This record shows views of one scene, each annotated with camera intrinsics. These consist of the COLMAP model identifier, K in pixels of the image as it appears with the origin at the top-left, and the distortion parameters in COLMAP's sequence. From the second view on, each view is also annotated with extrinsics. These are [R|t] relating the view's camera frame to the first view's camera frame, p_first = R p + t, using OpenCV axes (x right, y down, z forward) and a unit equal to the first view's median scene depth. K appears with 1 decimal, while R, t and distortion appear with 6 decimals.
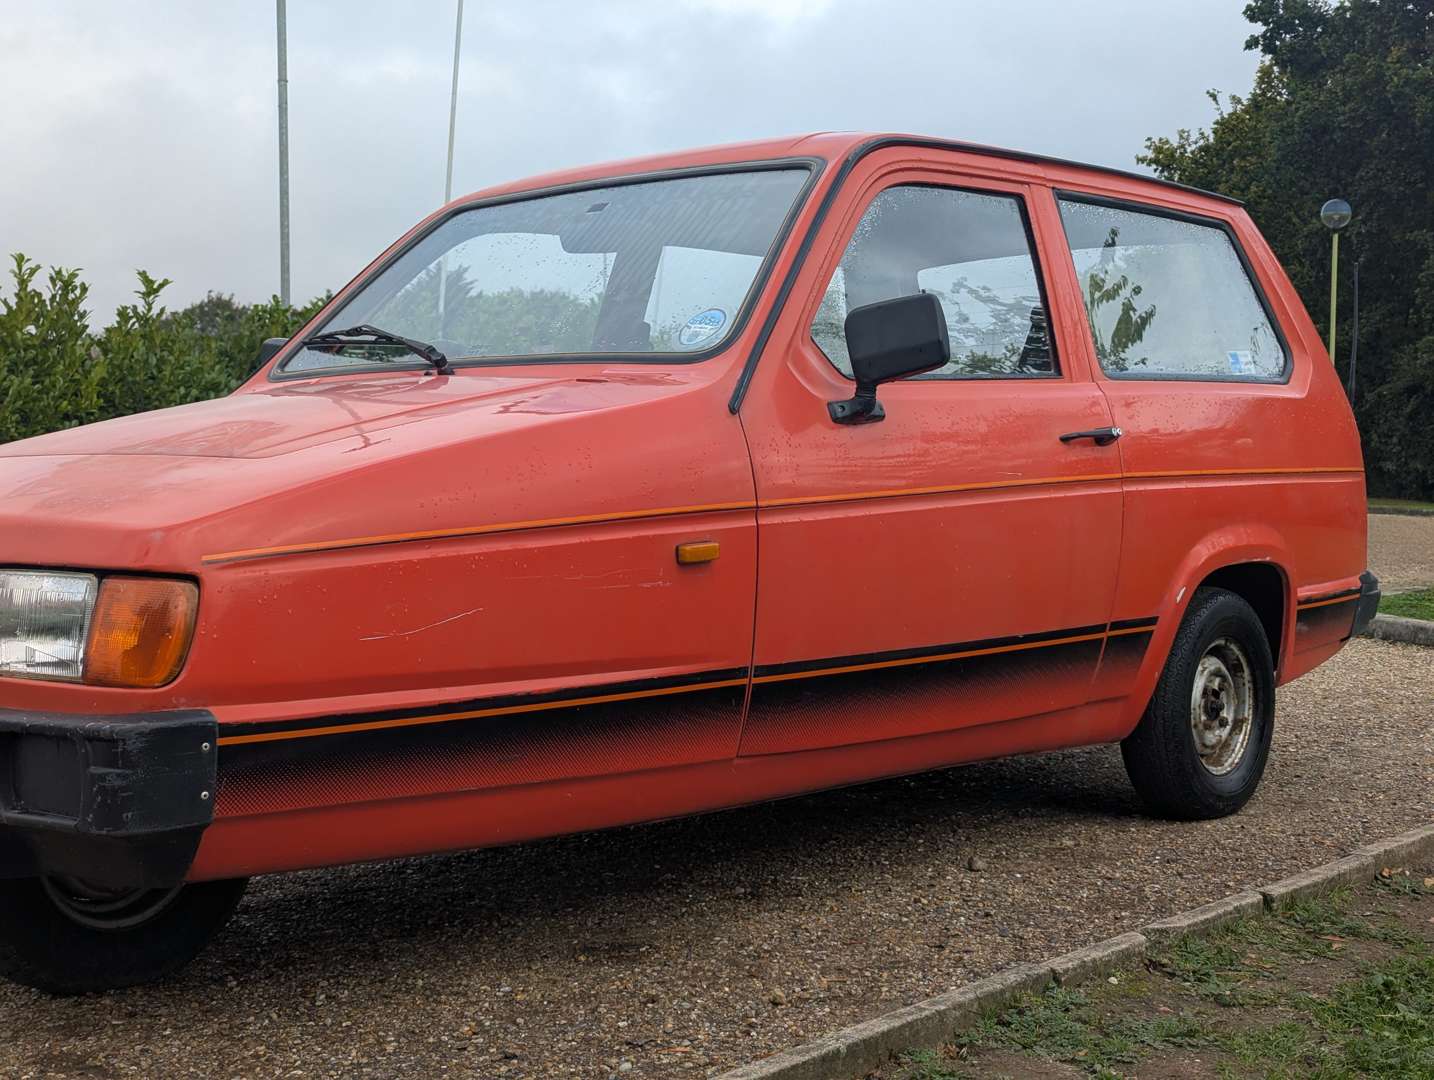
lens RADIAL K [[2027.9, 0, 703.4], [0, 2027.9, 551.8], [0, 0, 1]] dist [0.105132, -0.275696]
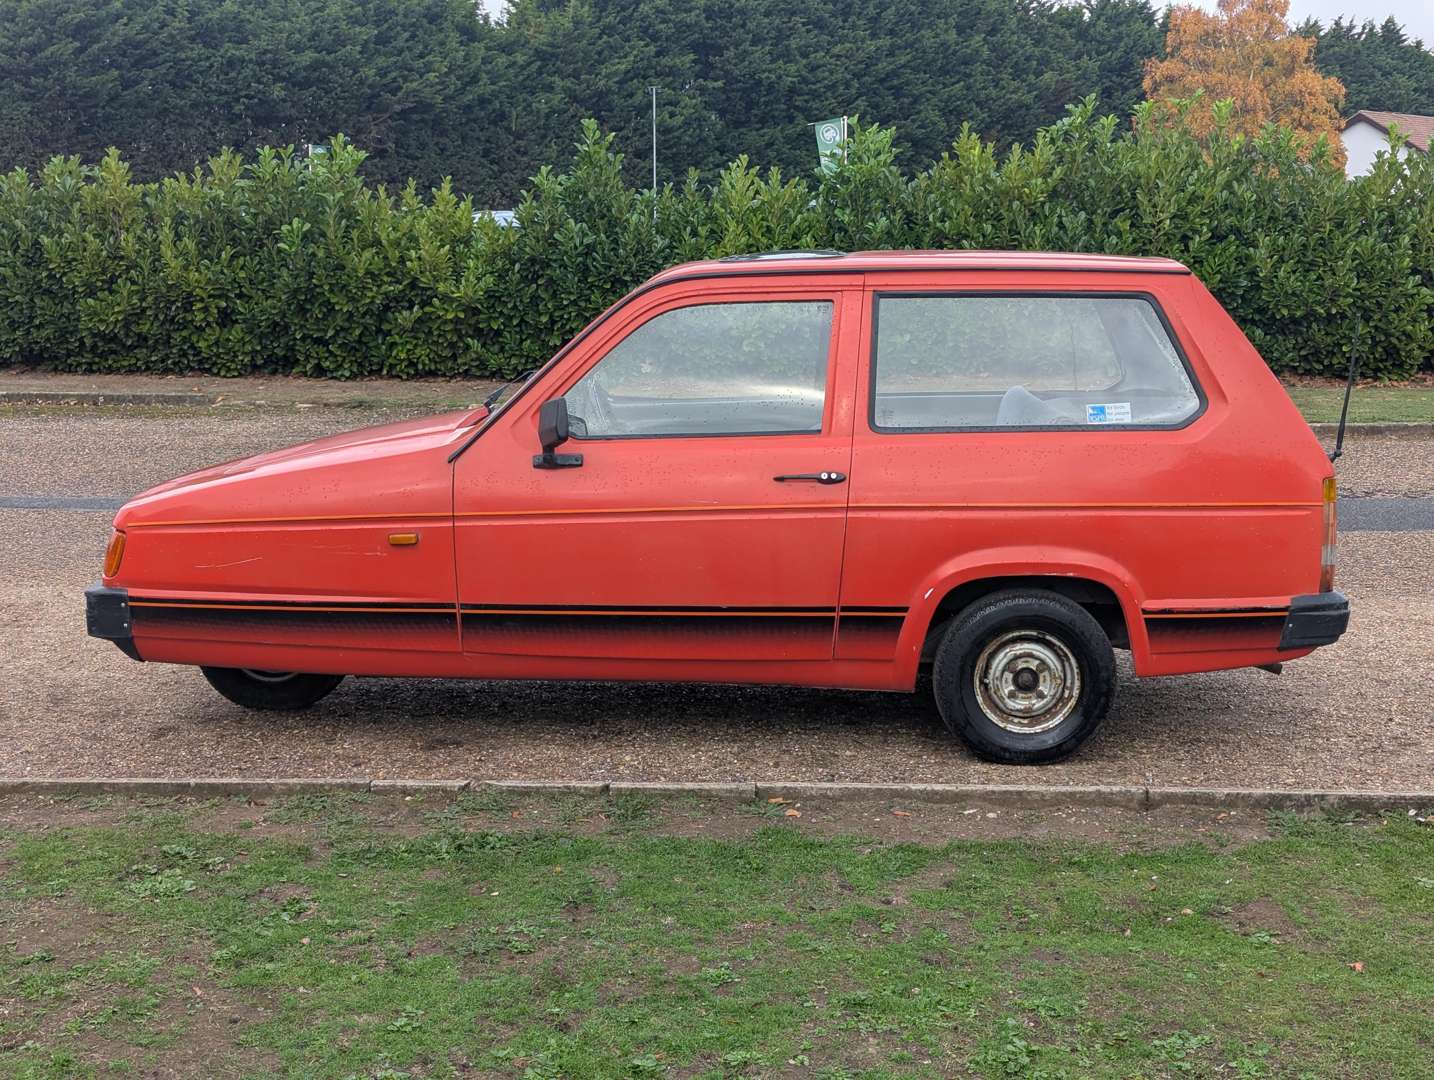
lens RADIAL K [[2008.3, 0, 708.1], [0, 2008.3, 541.9], [0, 0, 1]] dist [0.146490, -0.381509]
pose [[0.615071, 0.121287, -0.779088, 1.448317], [-0.037179, 0.991460, 0.124996, -0.214484], [0.787595, -0.047916, 0.614327, 0.073391]]
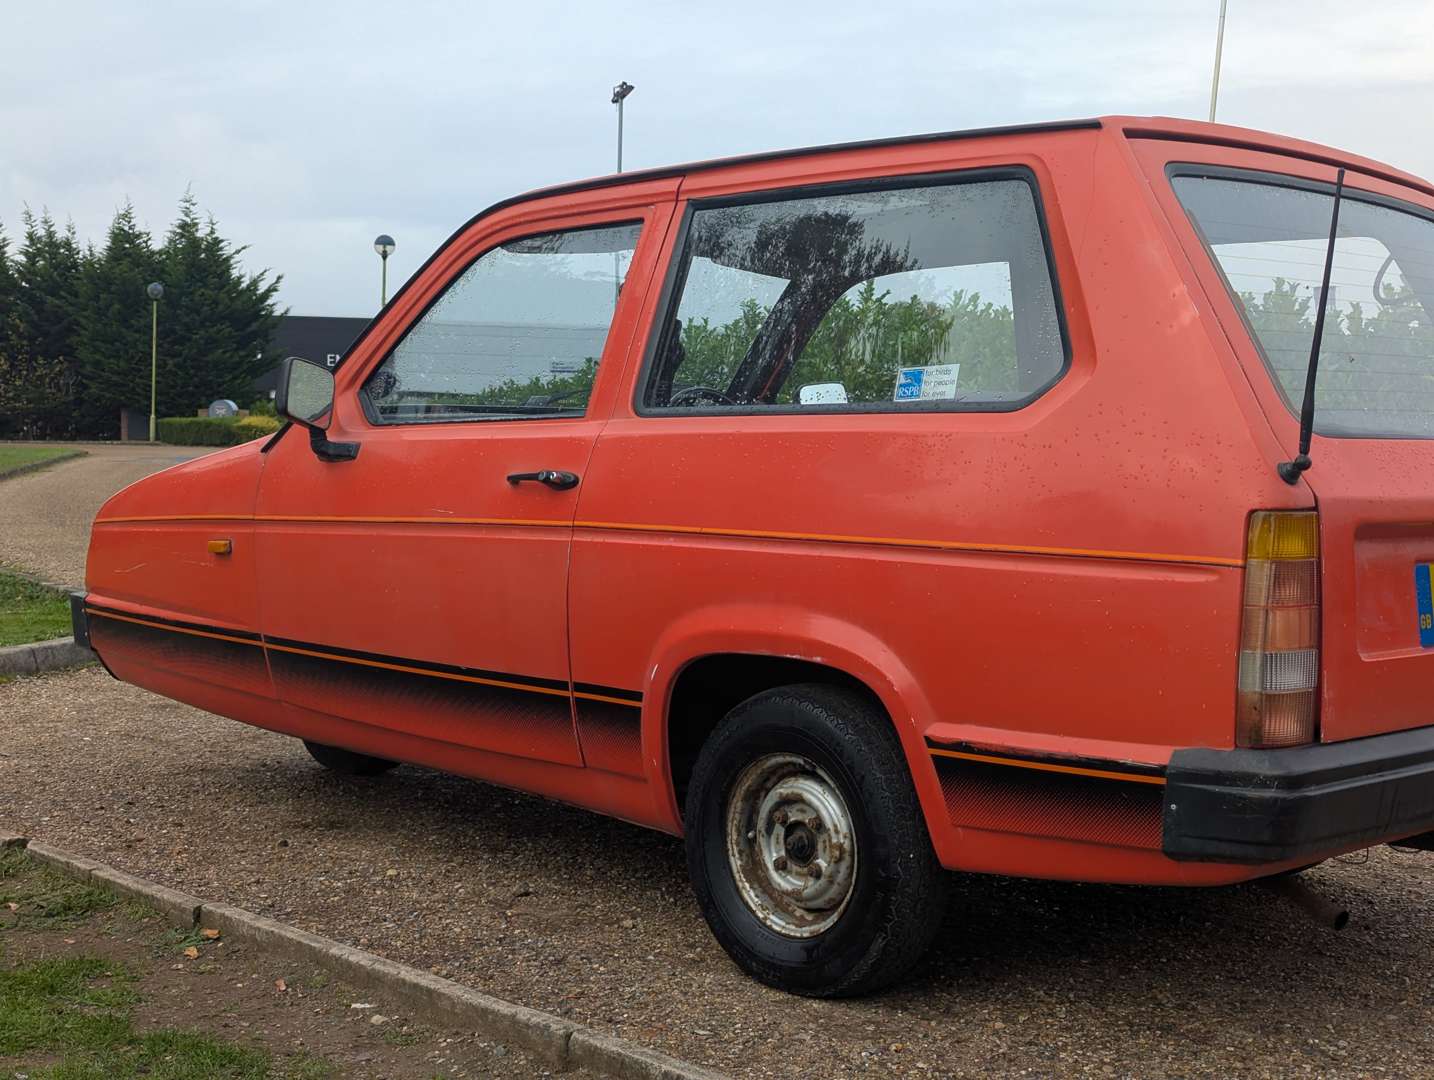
lens RADIAL K [[2008.3, 0, 708.1], [0, 2008.3, 541.9], [0, 0, 1]] dist [0.146490, -0.381509]
pose [[-0.098390, 0.058116, -0.993450, 1.280634], [-0.057854, 0.996271, 0.064010, -0.105586], [0.993465, 0.063773, -0.094661, 1.339008]]
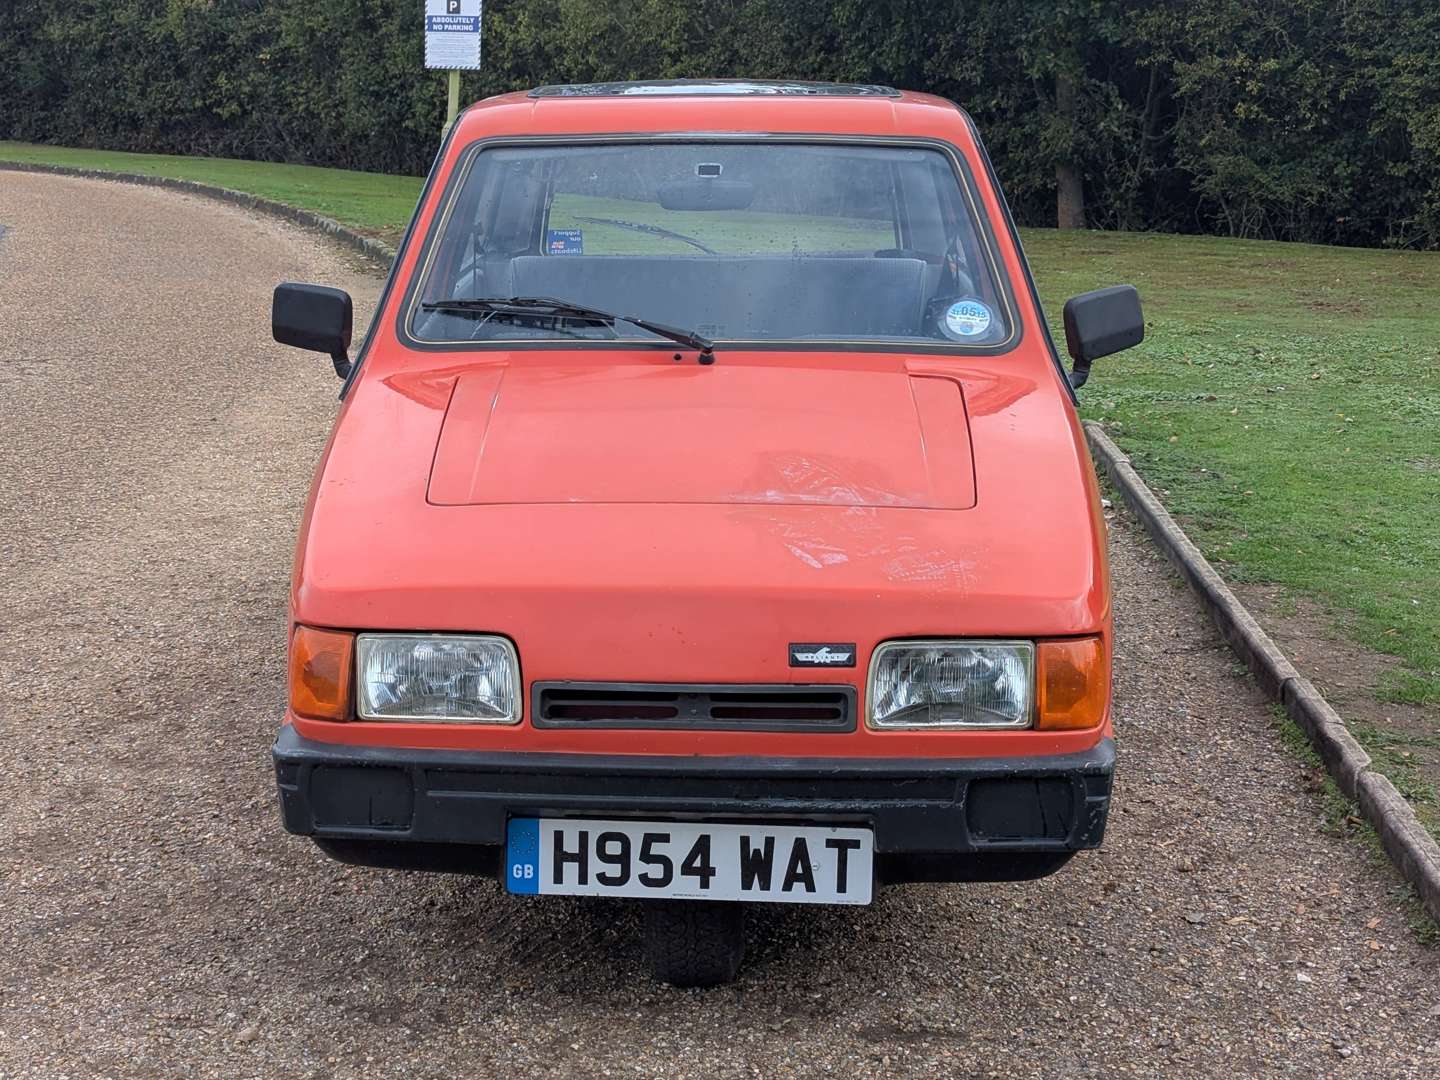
lens RADIAL K [[2460.9, 0, 720.0], [0, 2460.9, 540.0], [0, 0, 1]] dist [0.127029, -0.223851]
pose [[0.779919, -0.112841, 0.615625, -0.997736], [0.018653, 0.987367, 0.157348, -0.210775], [-0.625603, -0.111236, 0.772171, -0.012211]]
